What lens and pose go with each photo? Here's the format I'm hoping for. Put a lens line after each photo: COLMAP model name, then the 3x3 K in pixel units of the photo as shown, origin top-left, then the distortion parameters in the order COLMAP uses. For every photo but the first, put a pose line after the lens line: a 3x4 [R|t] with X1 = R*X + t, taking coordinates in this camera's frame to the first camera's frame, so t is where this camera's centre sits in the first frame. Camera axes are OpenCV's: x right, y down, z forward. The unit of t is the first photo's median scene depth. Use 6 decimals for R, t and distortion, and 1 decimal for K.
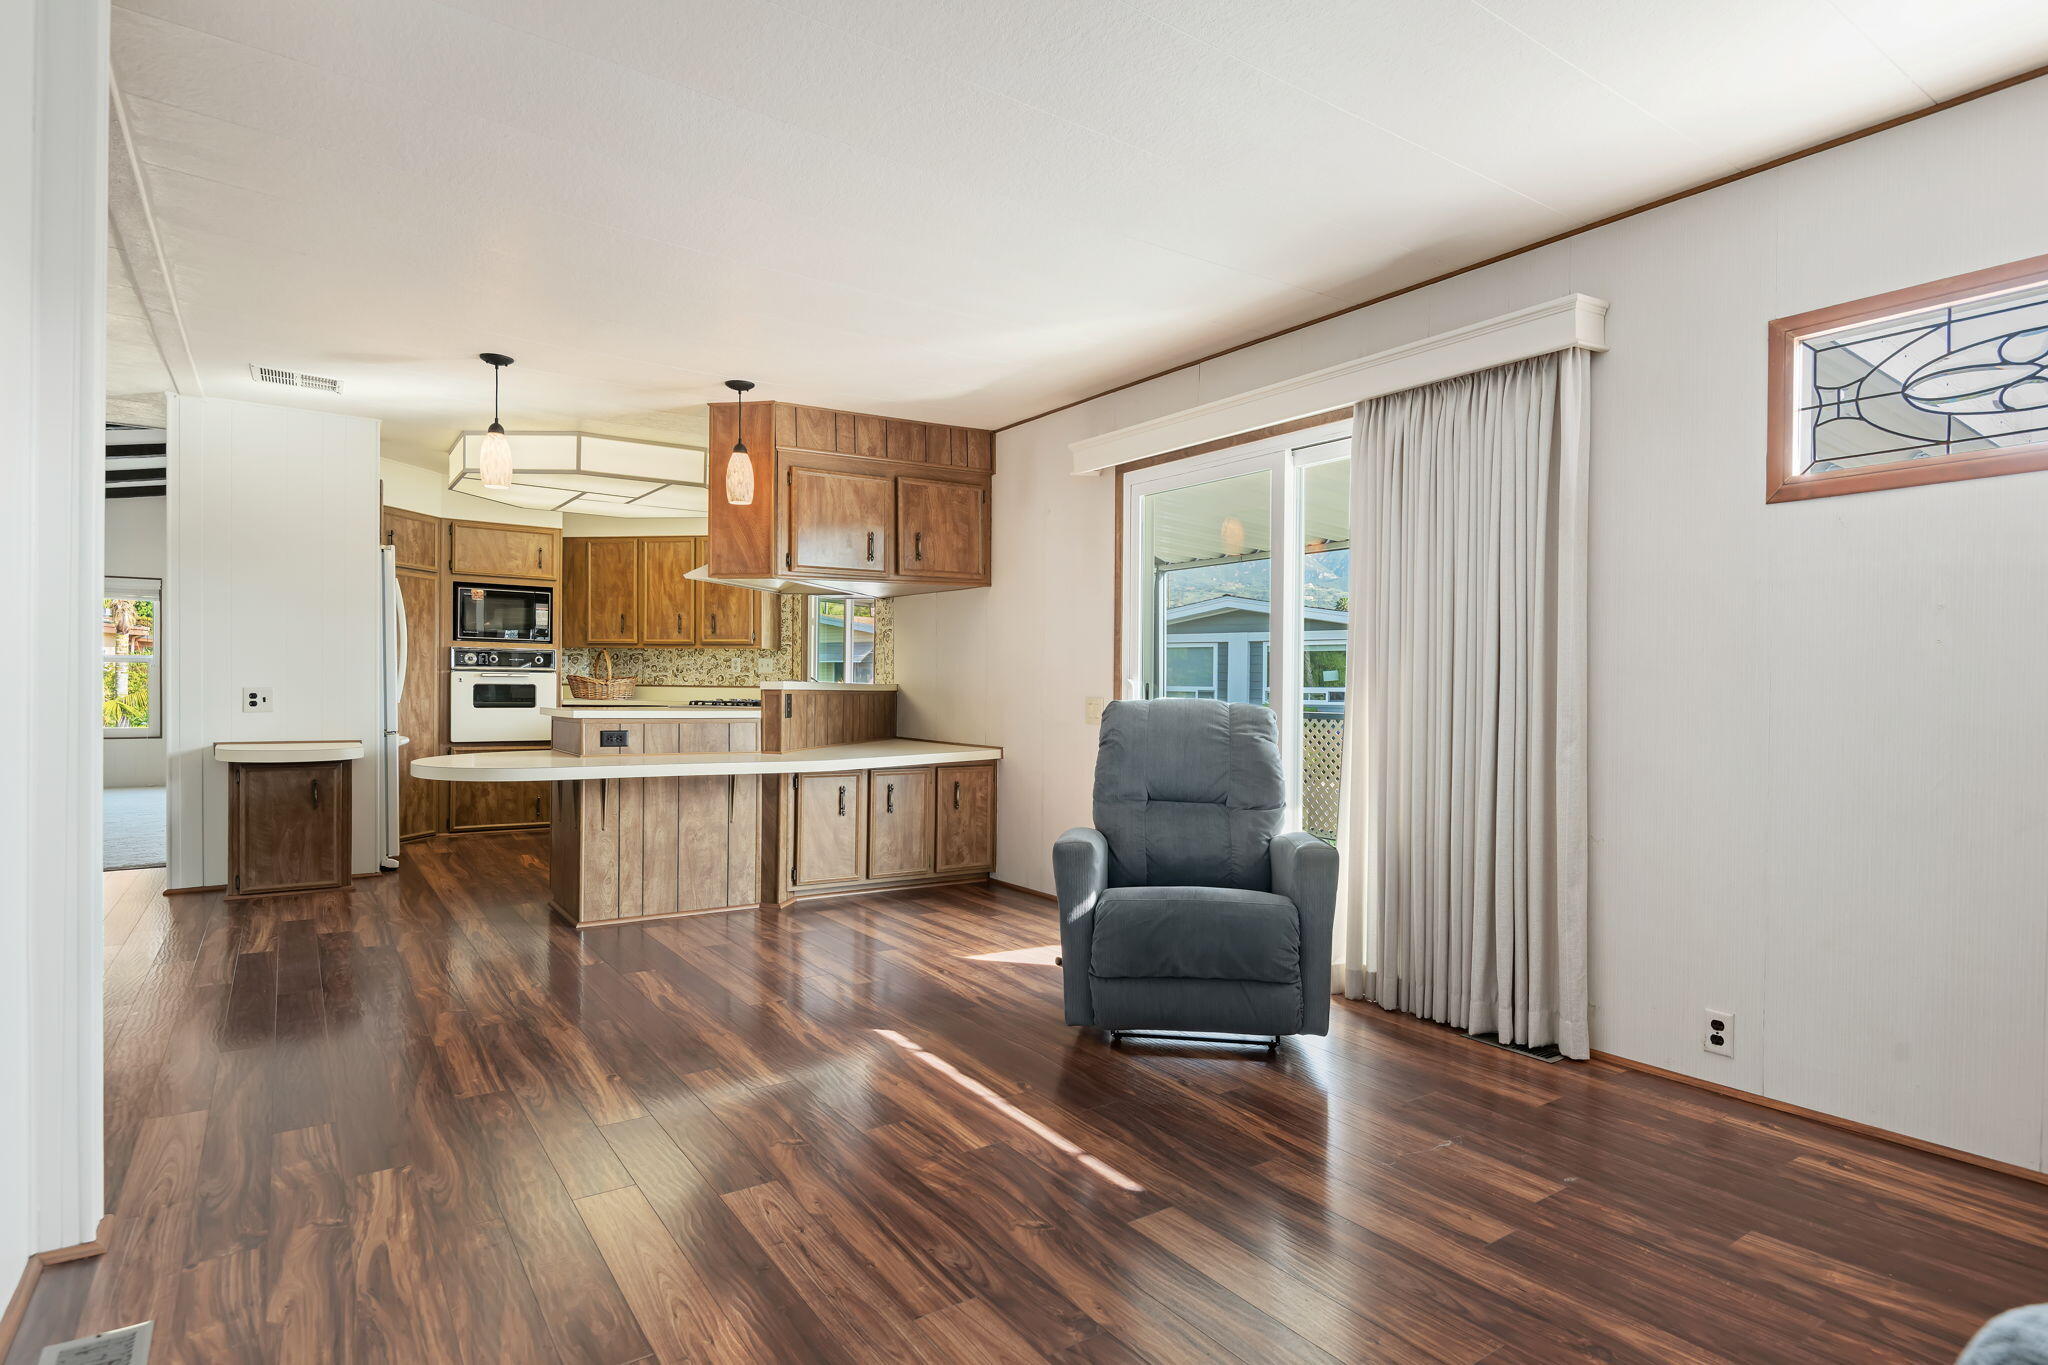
lens RADIAL K [[1096.8, 0, 1021.2], [0, 1096.8, 694.4], [0, 0, 1]] dist [0.003857, -0.002465]
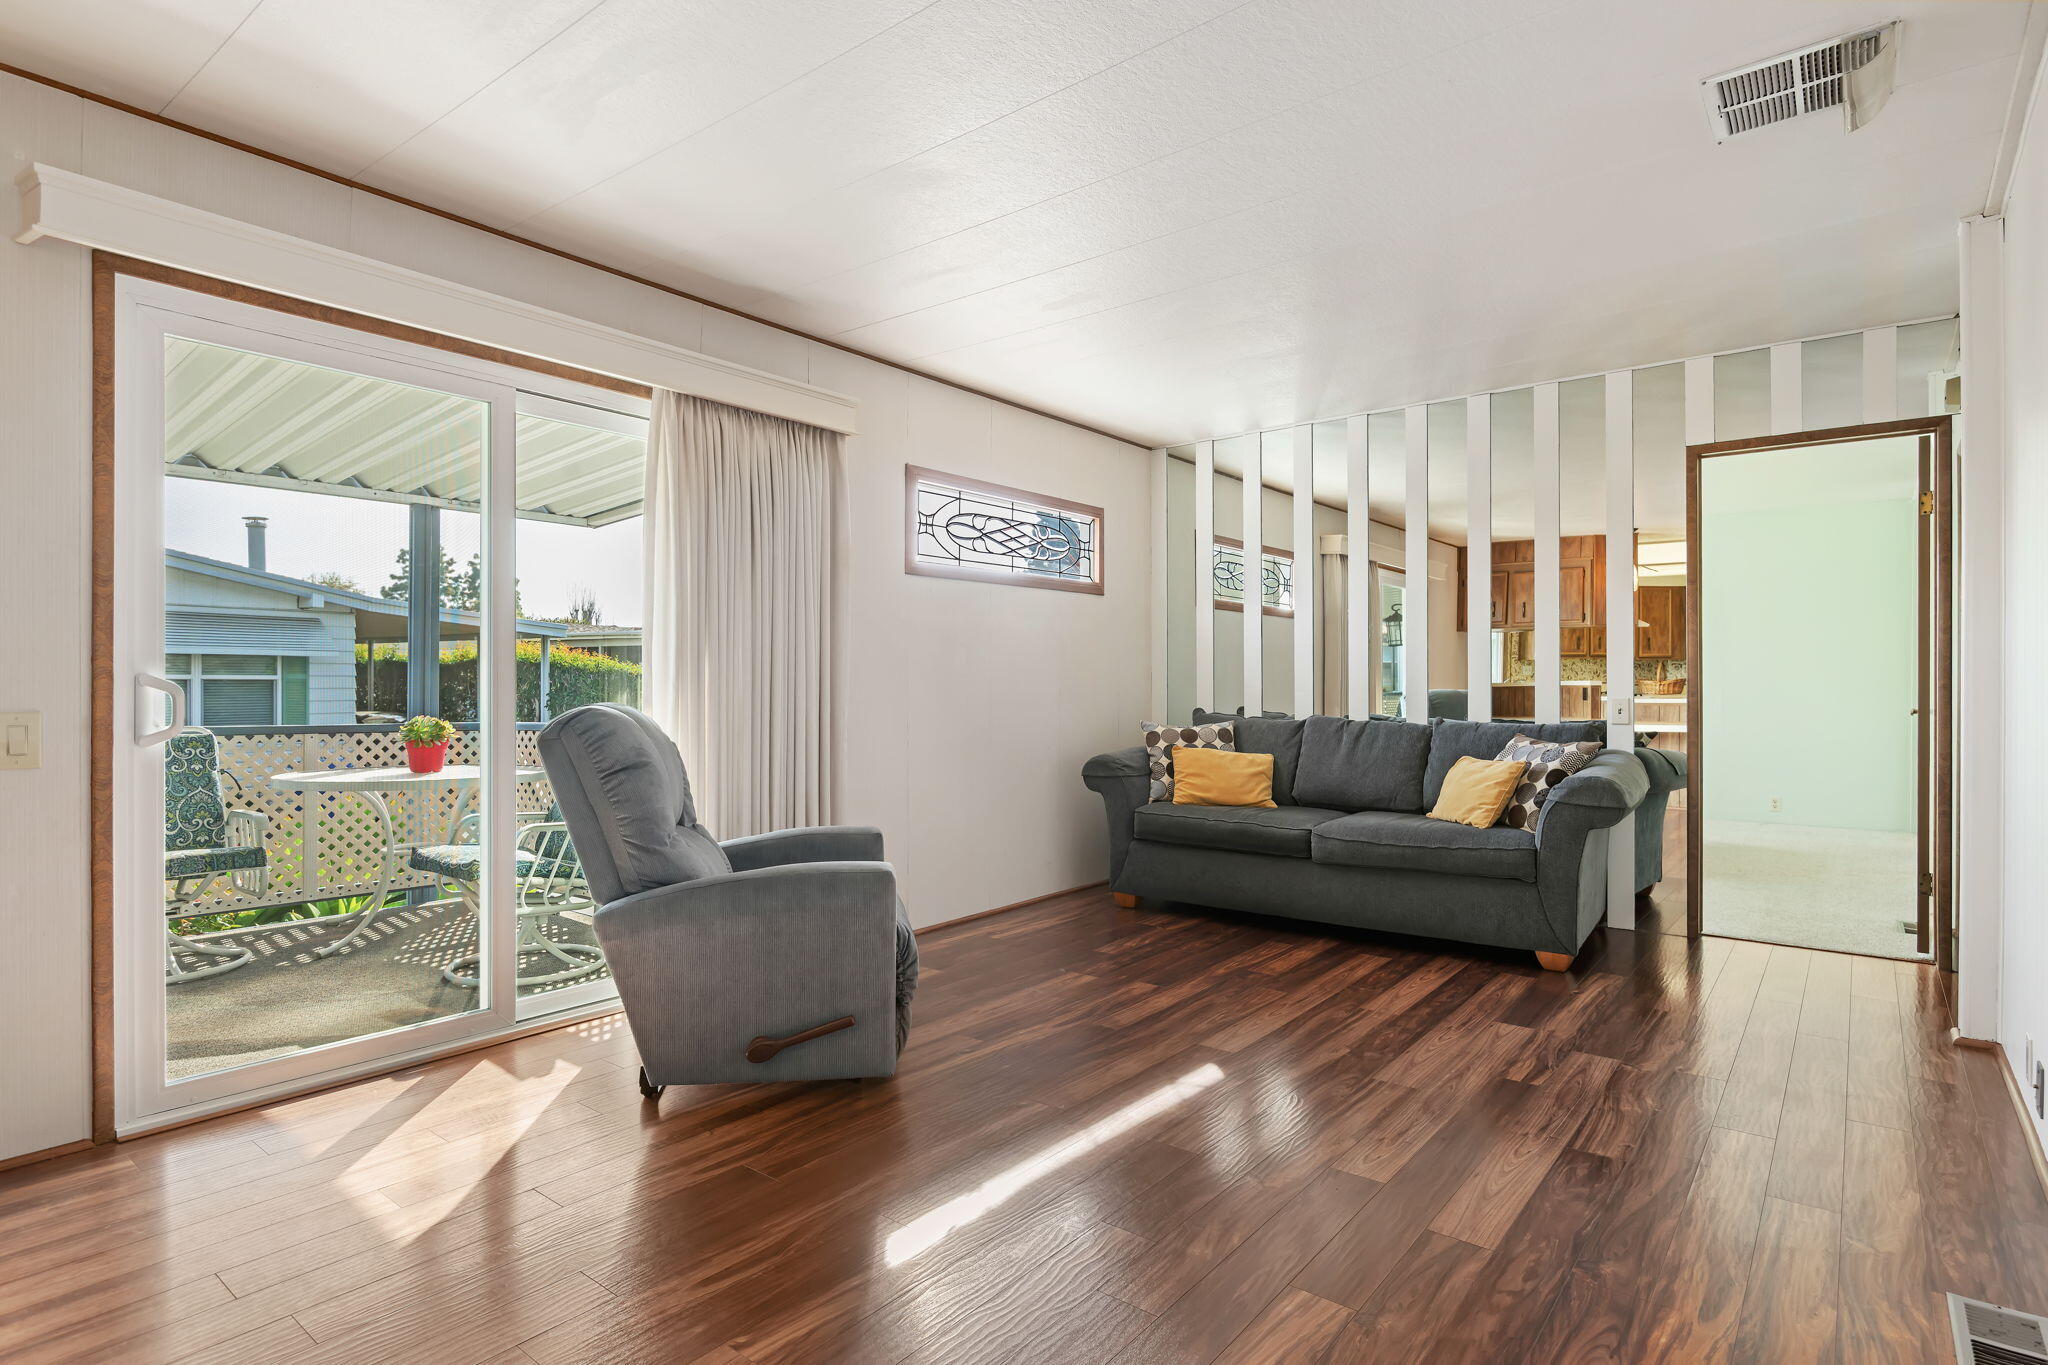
lens RADIAL K [[1096.8, 0, 1021.2], [0, 1096.8, 694.4], [0, 0, 1]] dist [0.003857, -0.002465]
pose [[-0.319215, -0.013778, 0.947582, -1.568244], [0.009133, 0.999803, 0.017614, -0.033555], [-0.947638, 0.014277, -0.319026, 2.272685]]
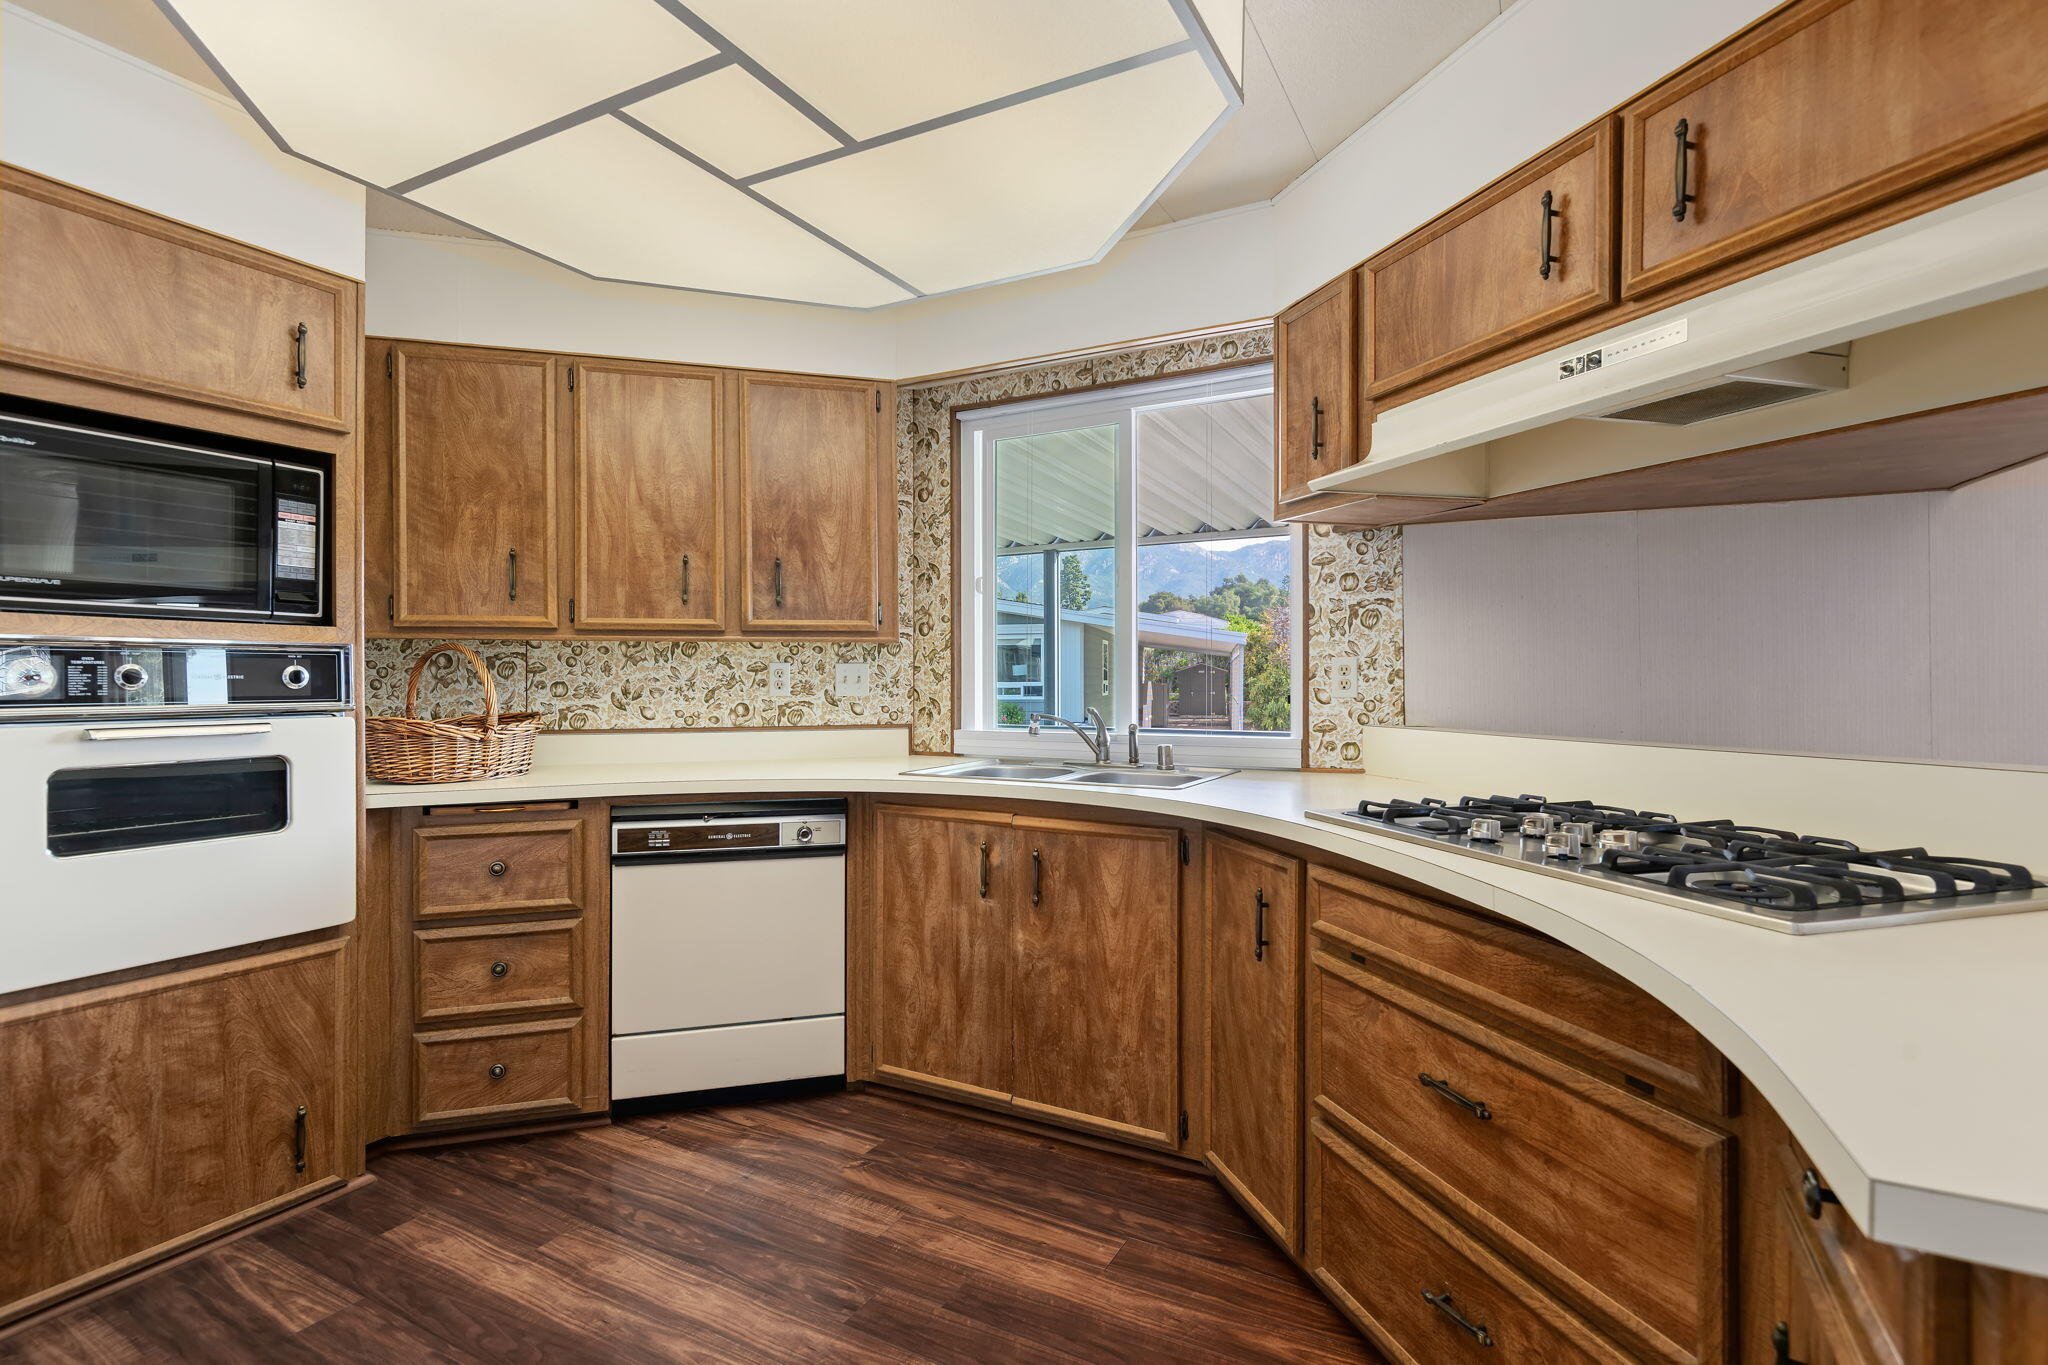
lens RADIAL K [[979.4, 0, 1038.3], [0, 979.4, 674.7], [0, 0, 1]] dist [-0.002351, -0.005874]
pose [[0.883669, -0.012622, 0.467941, -0.363288], [0.016659, 0.999851, -0.004489, -0.025859], [-0.467815, 0.011762, 0.883748, 0.619716]]
